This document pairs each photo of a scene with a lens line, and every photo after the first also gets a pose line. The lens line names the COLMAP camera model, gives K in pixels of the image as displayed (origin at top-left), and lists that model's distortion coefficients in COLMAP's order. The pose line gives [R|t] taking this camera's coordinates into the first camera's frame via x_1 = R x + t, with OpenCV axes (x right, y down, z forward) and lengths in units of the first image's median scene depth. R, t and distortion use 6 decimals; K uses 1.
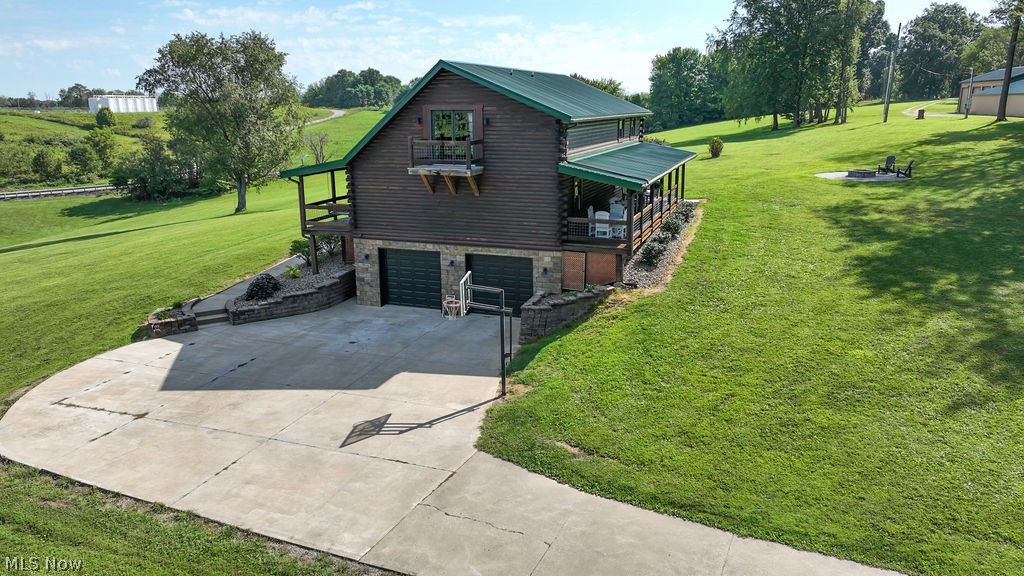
lens RADIAL K [[720.6, 0, 512.0], [0, 720.6, 288.0], [0, 0, 1]] dist [0.008610, 0.008854]
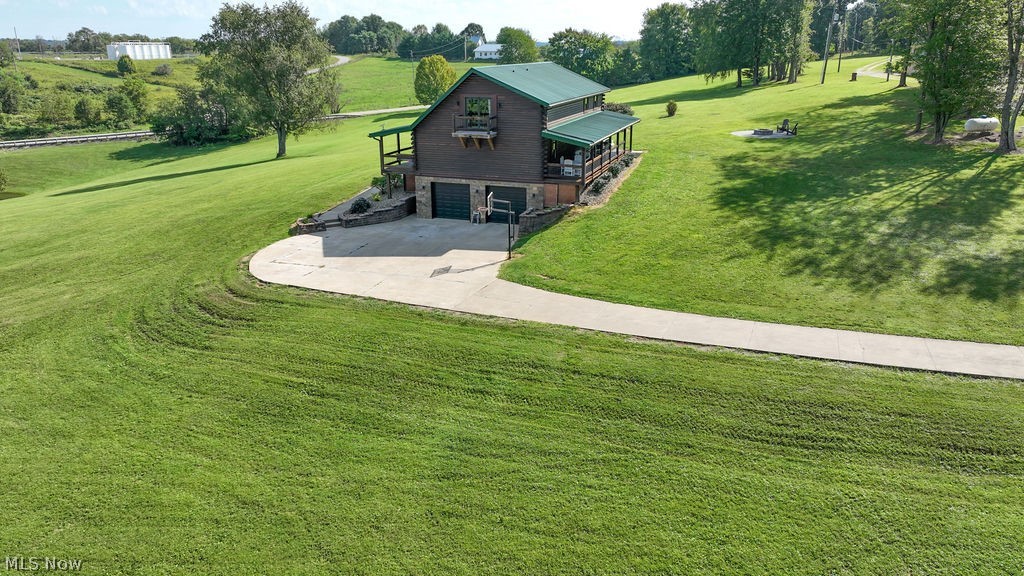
lens RADIAL K [[720.6, 0, 512.0], [0, 720.6, 288.0], [0, 0, 1]] dist [0.008610, 0.008854]
pose [[0.999990, 0.003385, 0.003003, -0.007543], [-0.003602, 0.997156, 0.075281, 0.055763], [-0.002739, -0.075291, 0.997158, -0.591484]]
